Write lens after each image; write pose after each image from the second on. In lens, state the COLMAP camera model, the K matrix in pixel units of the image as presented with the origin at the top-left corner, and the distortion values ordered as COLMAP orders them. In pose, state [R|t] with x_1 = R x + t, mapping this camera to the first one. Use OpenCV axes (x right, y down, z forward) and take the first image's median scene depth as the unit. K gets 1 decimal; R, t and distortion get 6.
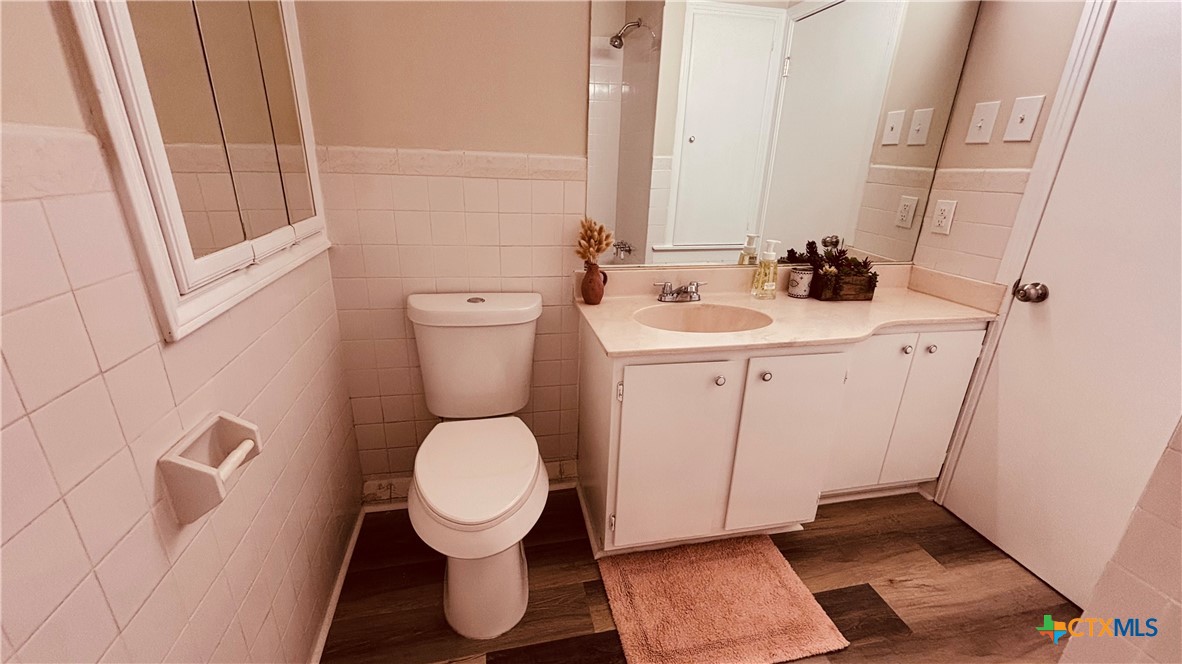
lens RADIAL K [[490.9, 0, 590.8], [0, 490.9, 335.5], [0, 0, 1]] dist [-0.000998, 0.000372]
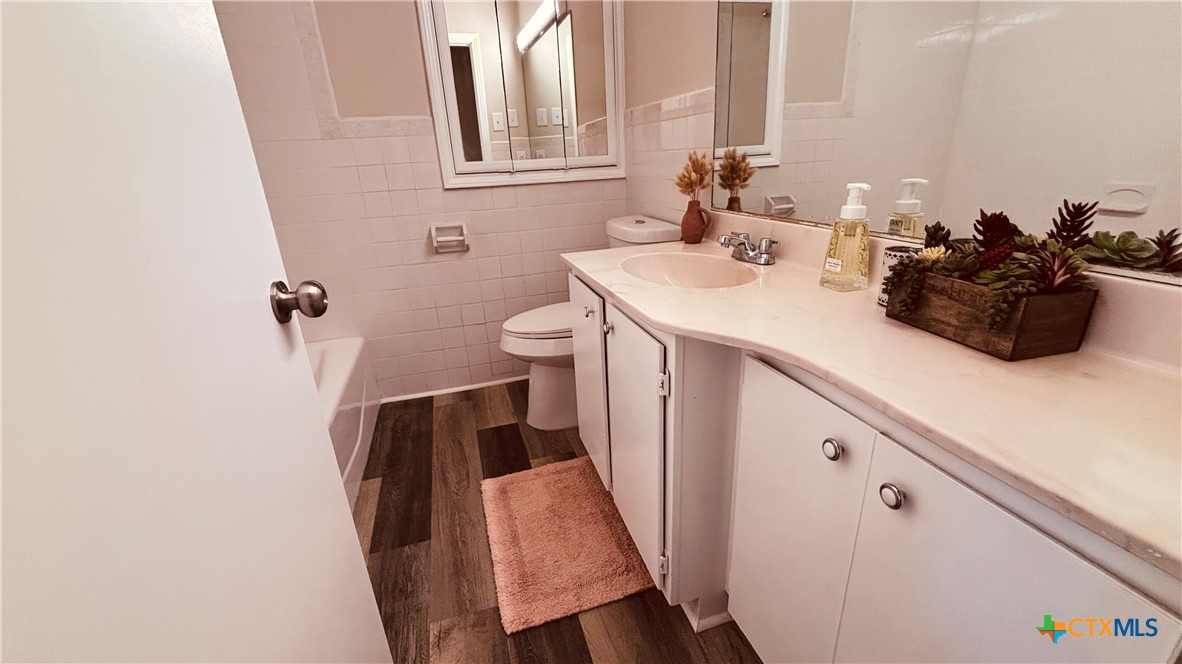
lens RADIAL K [[490.9, 0, 588.0], [0, 490.9, 336.7], [0, 0, 1]] dist [-0.000998, 0.000372]
pose [[0.060609, 0.310876, -0.948516, 0.918993], [-0.289248, 0.914960, 0.281395, -0.103392], [0.955334, 0.257301, 0.145375, 0.670525]]
